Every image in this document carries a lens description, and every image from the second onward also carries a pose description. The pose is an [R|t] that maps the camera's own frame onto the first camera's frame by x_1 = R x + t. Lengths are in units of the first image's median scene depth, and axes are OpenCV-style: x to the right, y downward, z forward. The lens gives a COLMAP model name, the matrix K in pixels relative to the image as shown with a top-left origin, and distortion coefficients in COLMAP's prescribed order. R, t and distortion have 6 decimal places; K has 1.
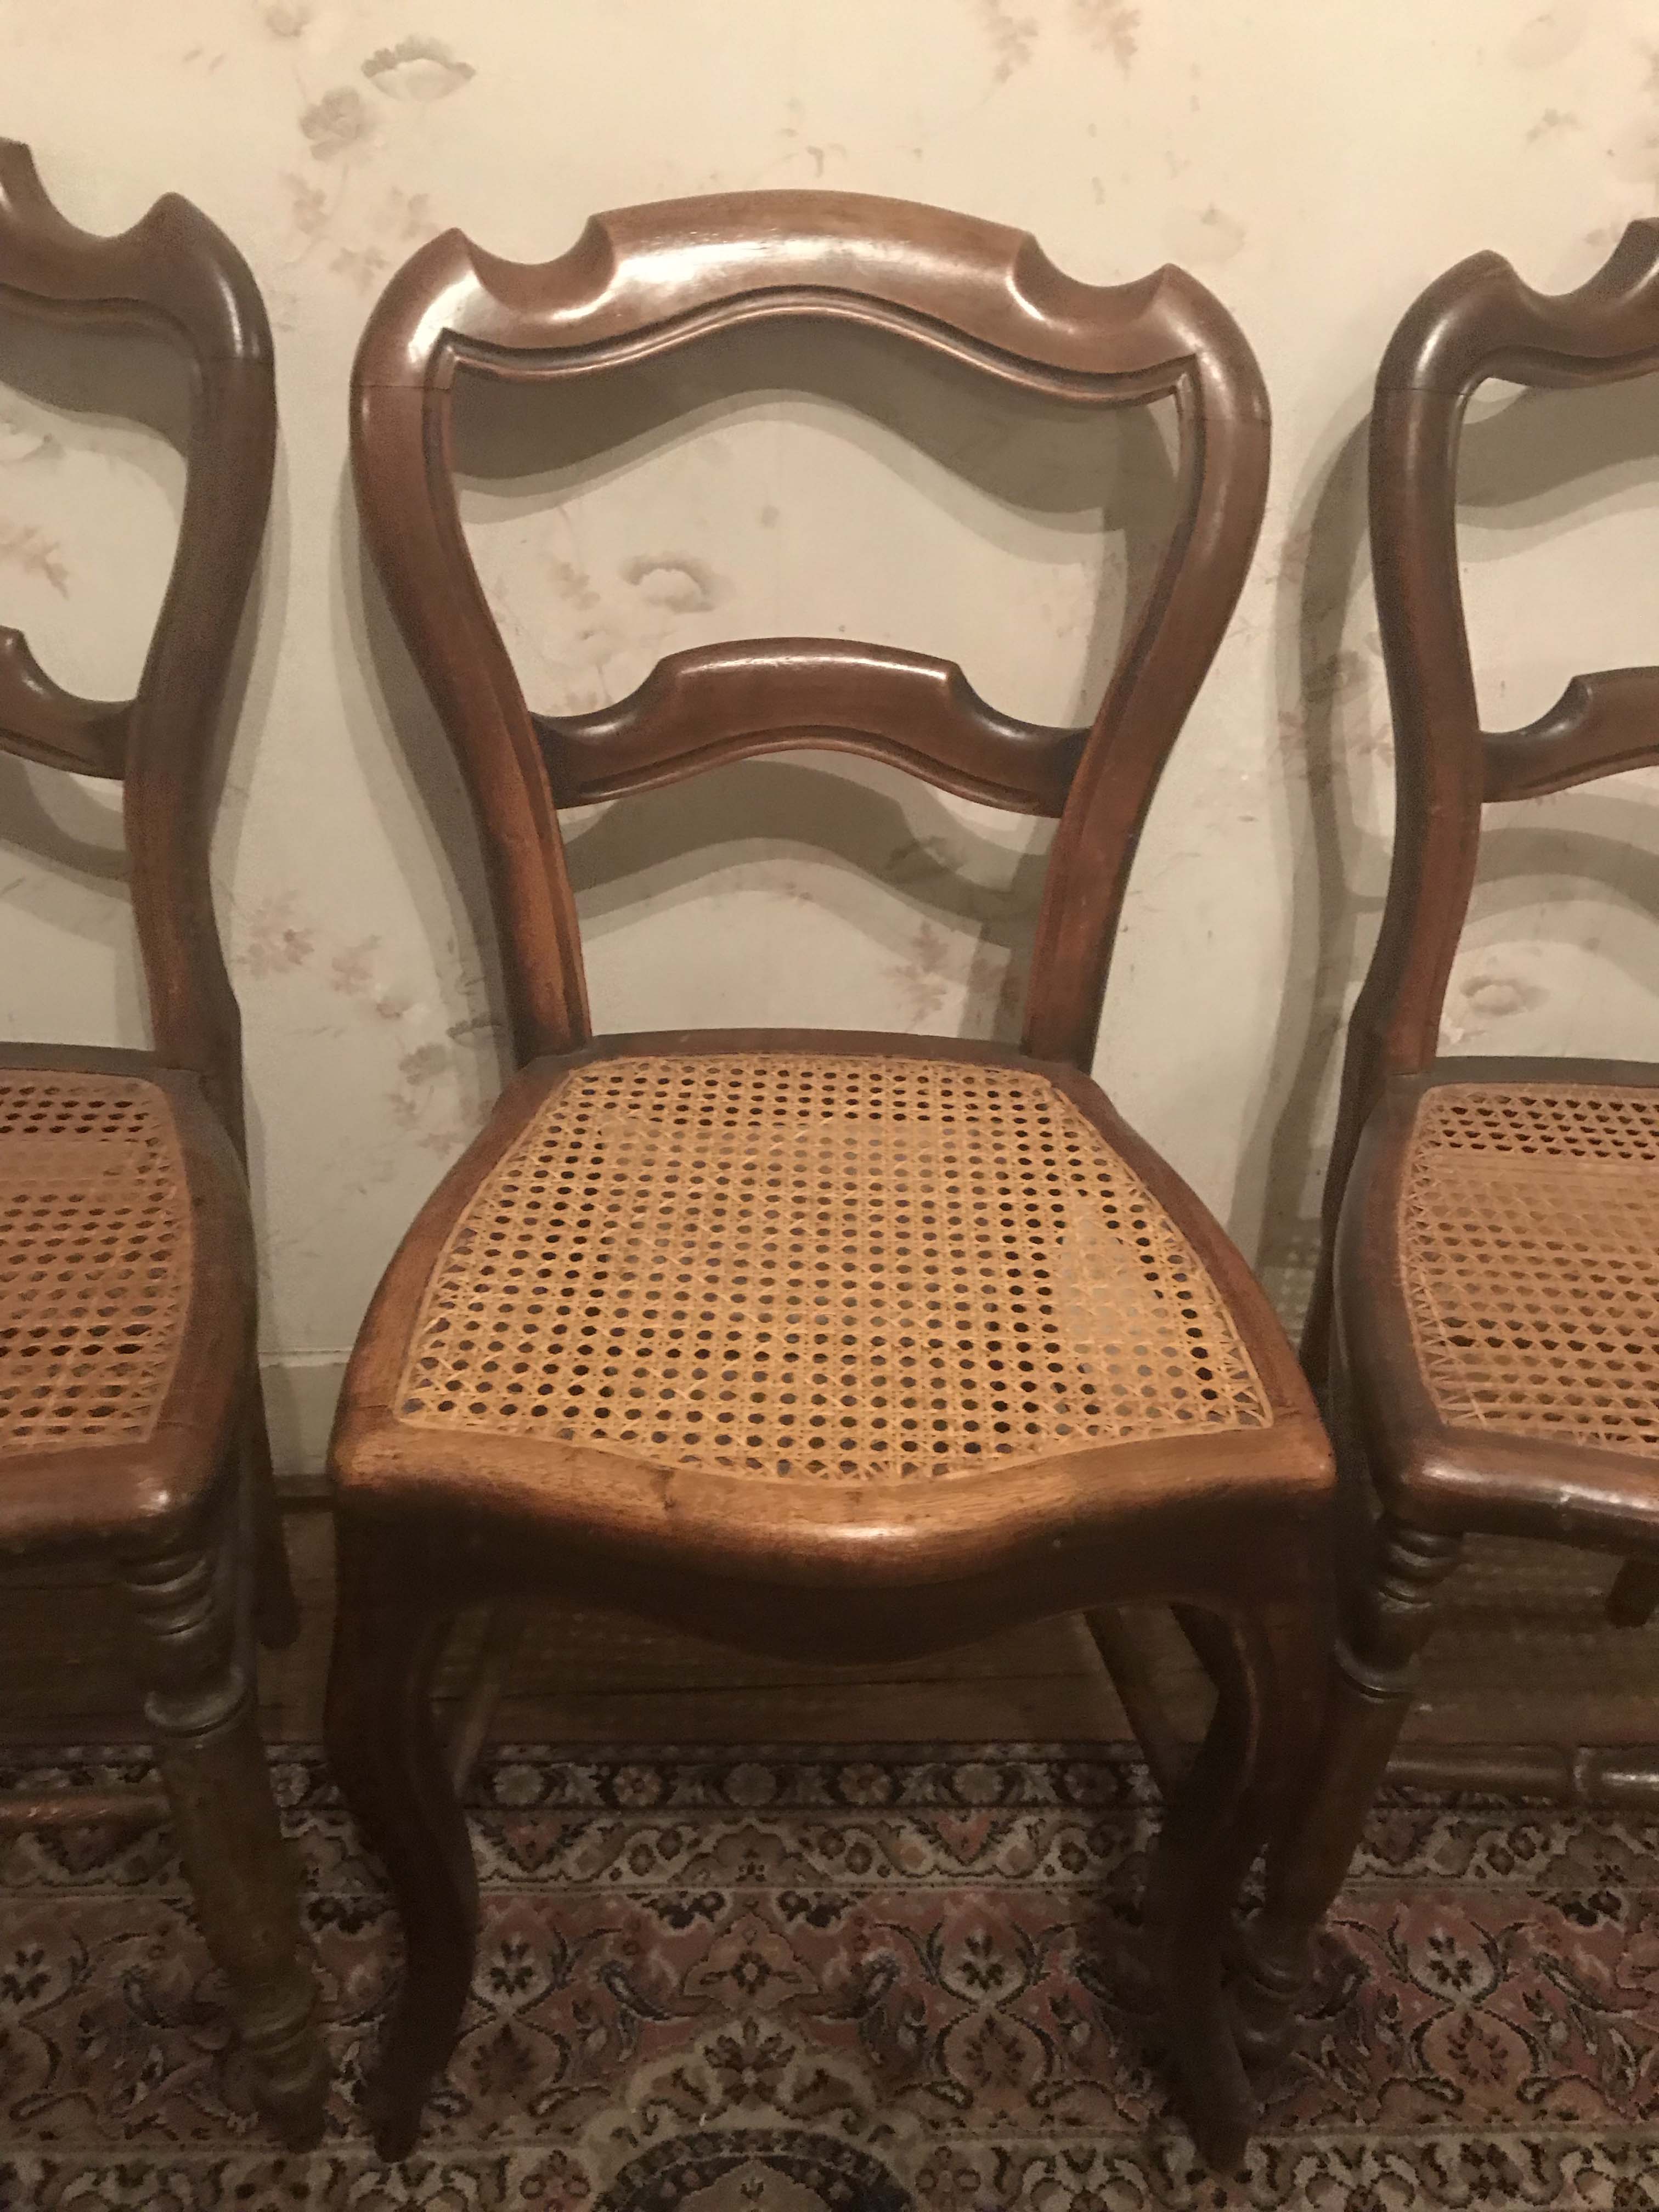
lens RADIAL K [[1820.0, 0, 838.9], [0, 1820.0, 1091.3], [0, 0, 1]] dist [0.023699, -0.020935]
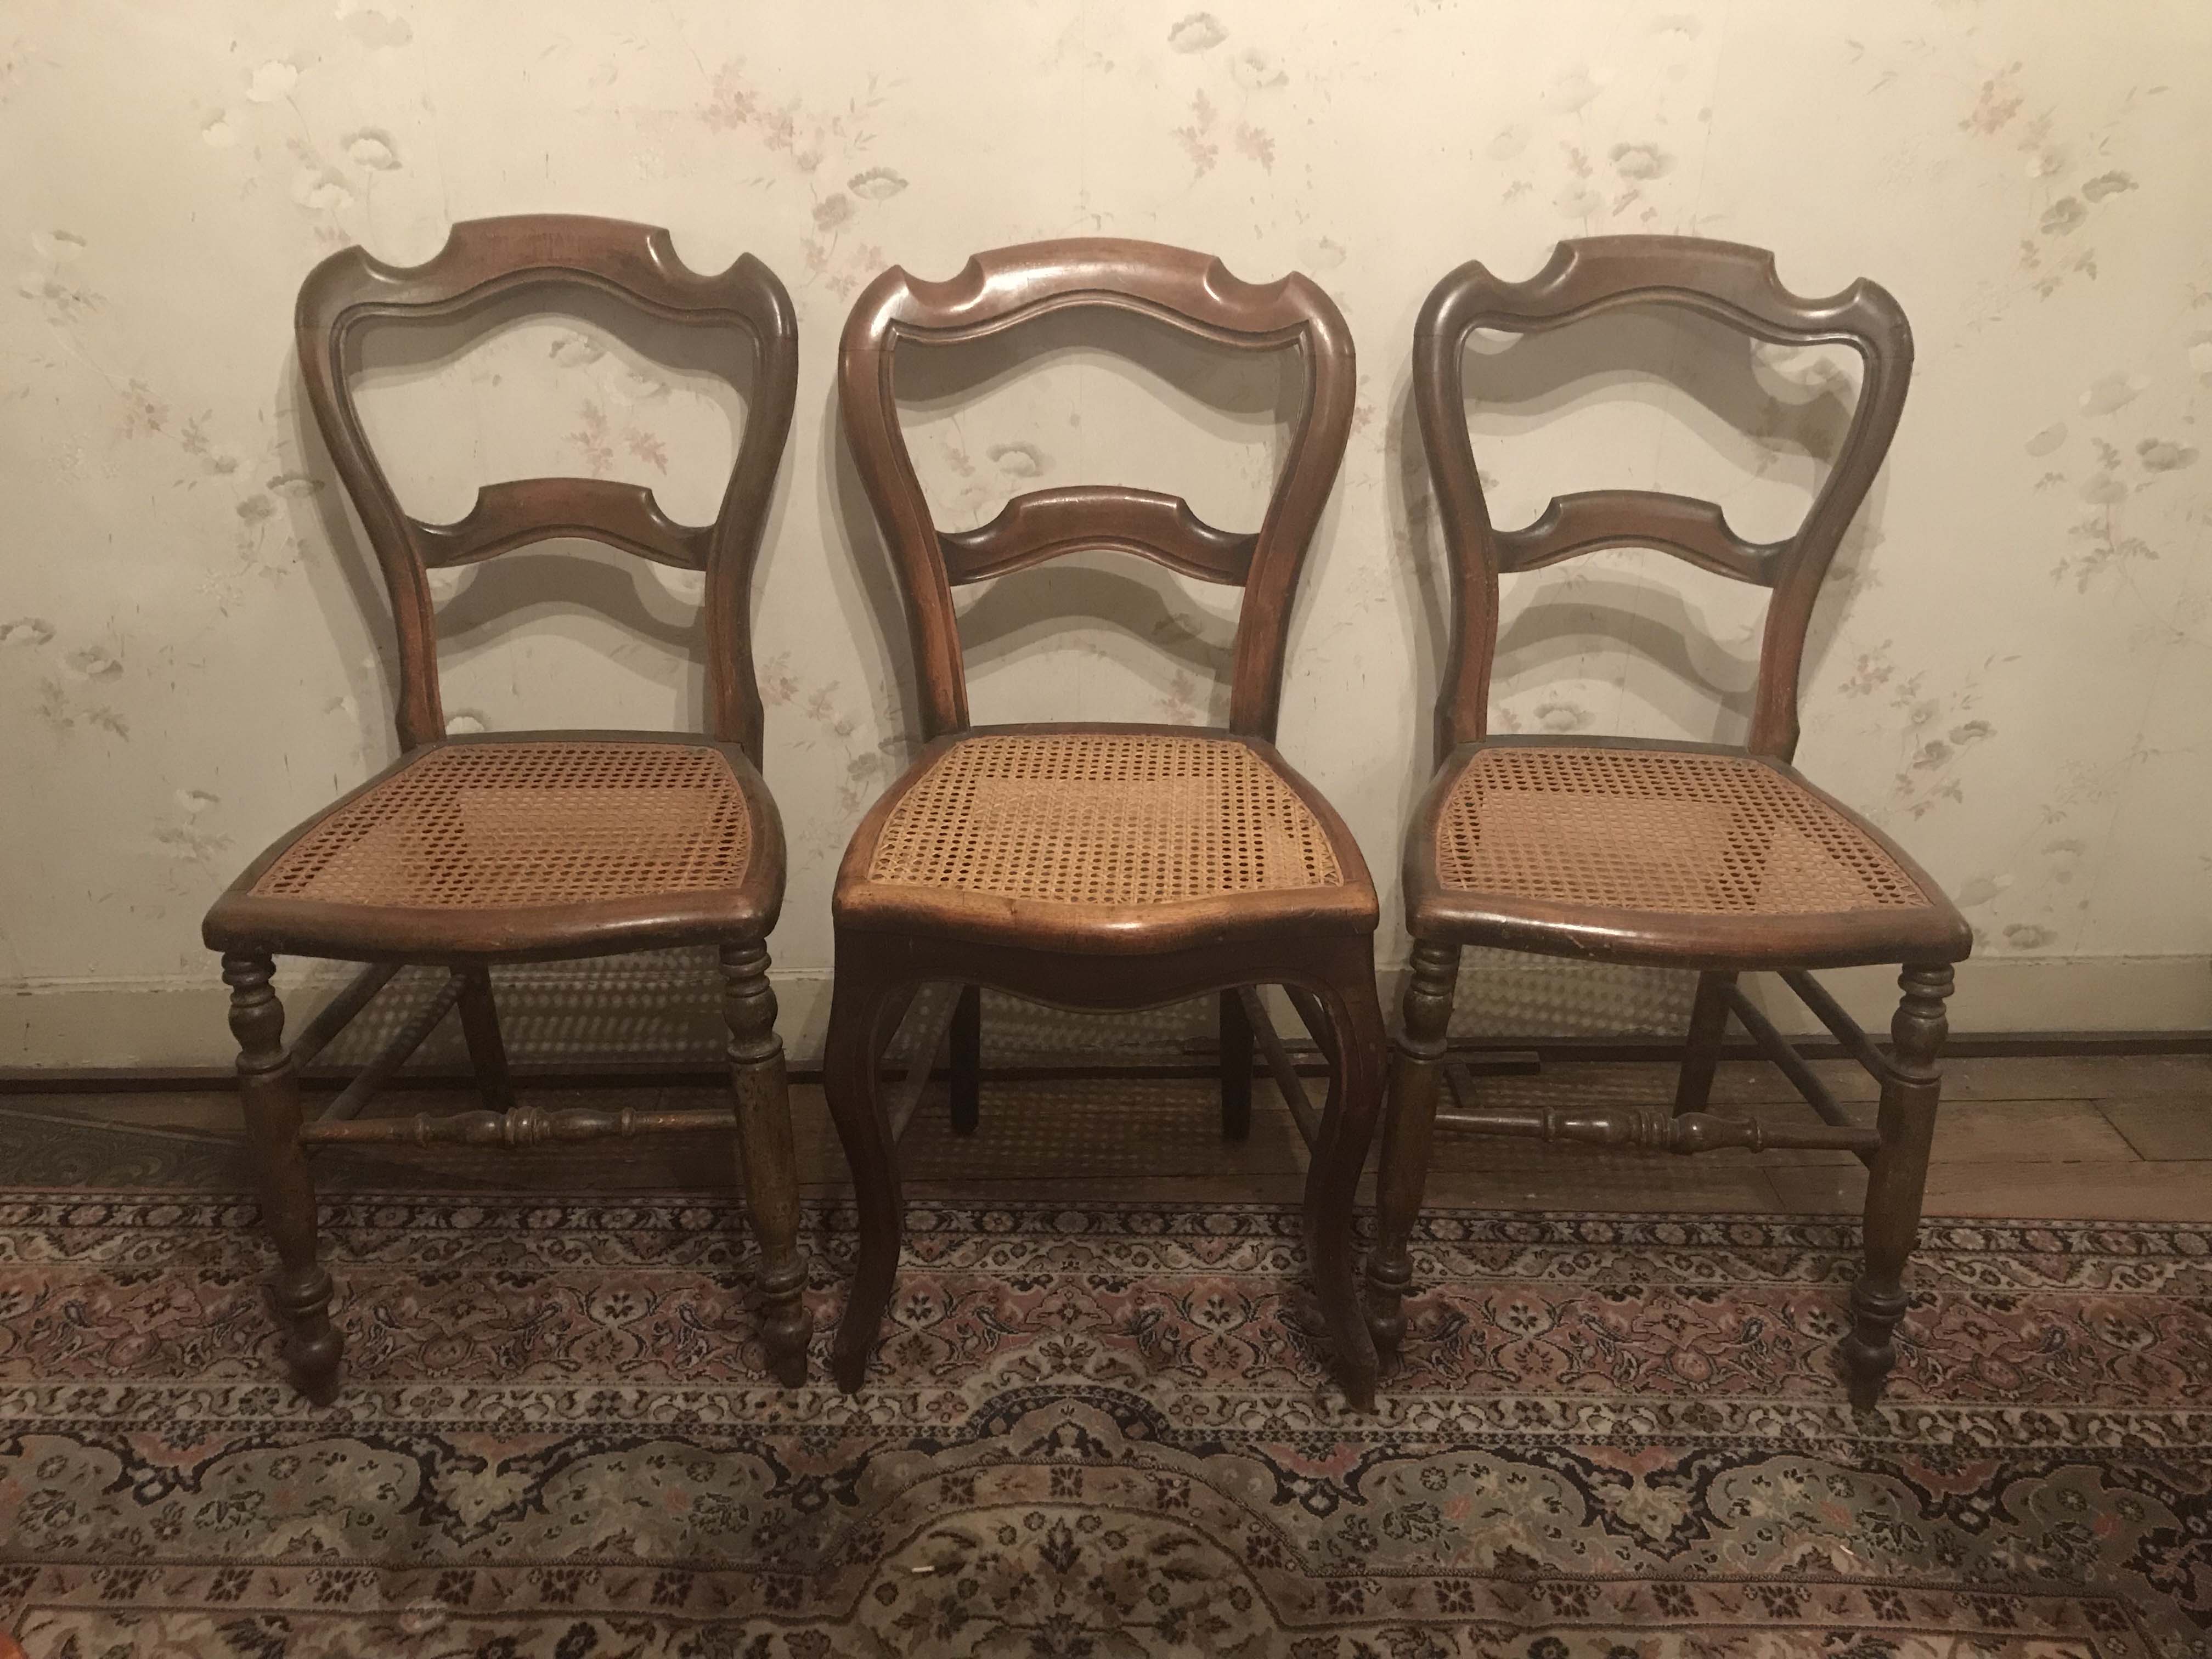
lens RADIAL K [[1820.0, 0, 1107.5], [0, 1820.0, 806.1], [0, 0, 1]] dist [0.023699, -0.020935]
pose [[0.998604, -0.013893, -0.050965, 0.074194], [0.007504, 0.992318, -0.123485, 0.254534], [0.052289, 0.122930, 0.991037, -0.638496]]
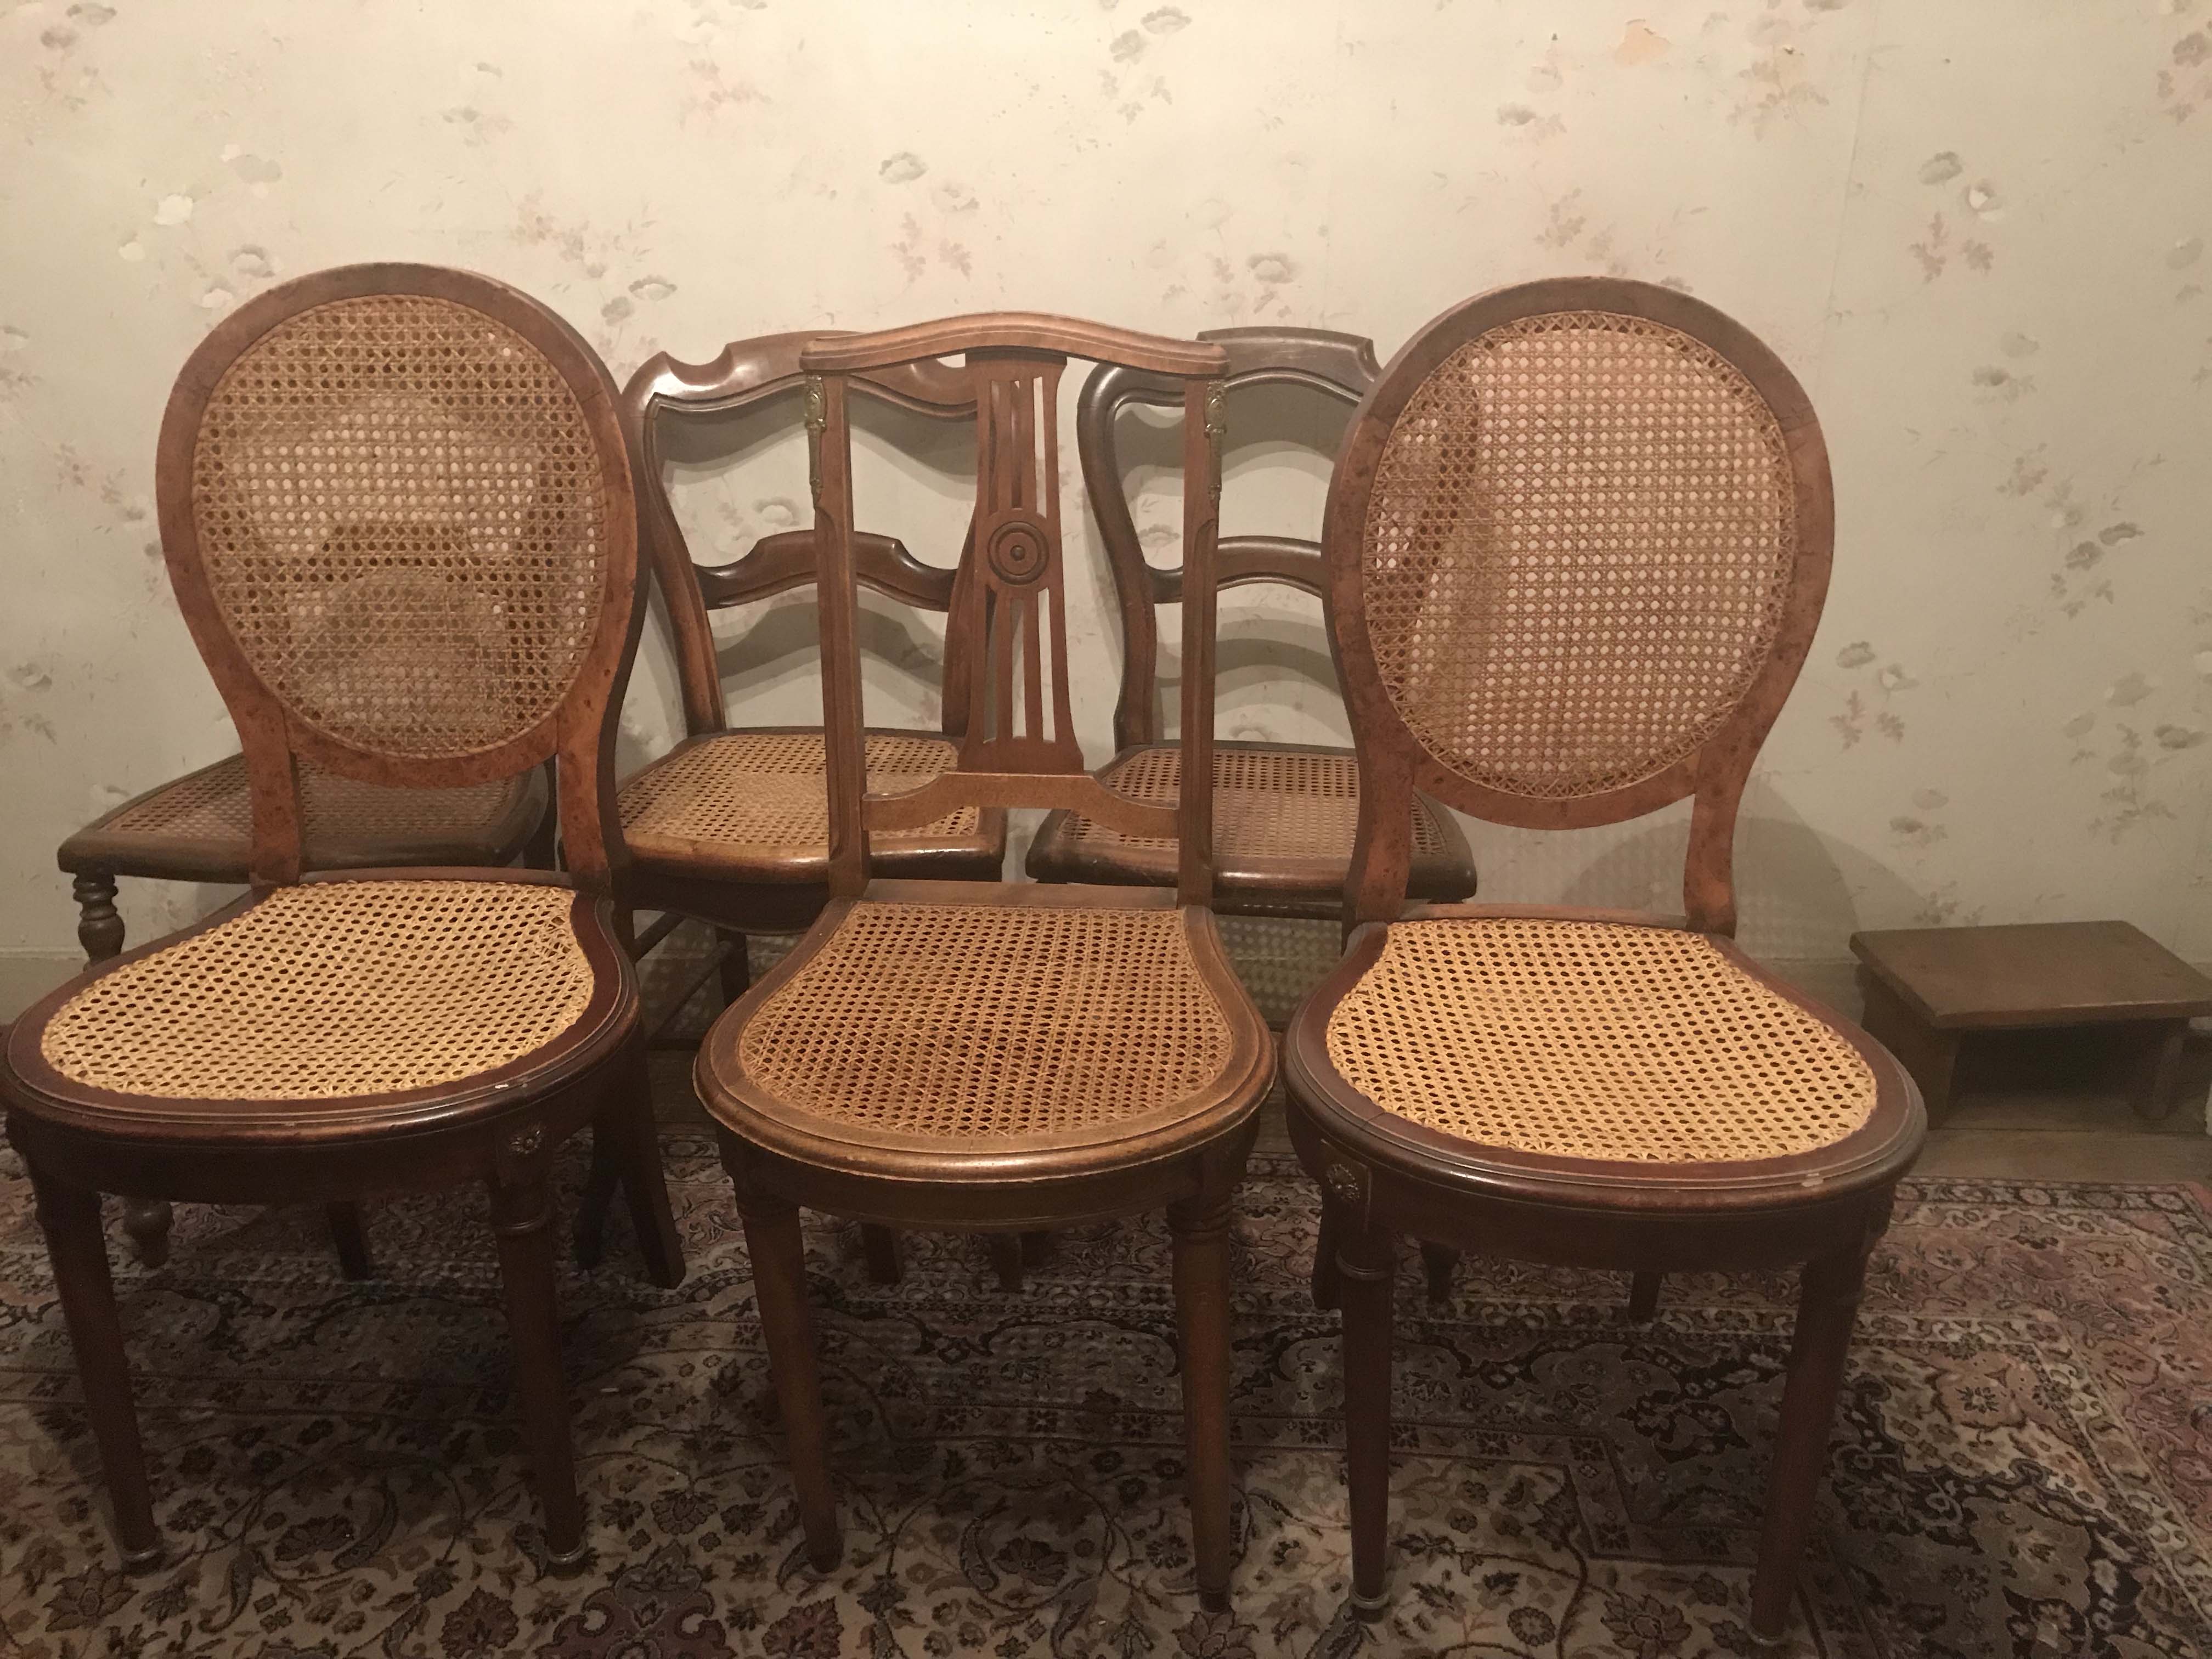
lens RADIAL K [[1820.0, 0, 1105.7], [0, 1820.0, 809.6], [0, 0, 1]] dist [0.023699, -0.020935]
pose [[0.995397, -0.009109, -0.095406, 0.479046], [-0.010561, 0.978985, -0.203657, 0.472362], [0.095256, 0.203727, 0.974383, -0.907829]]
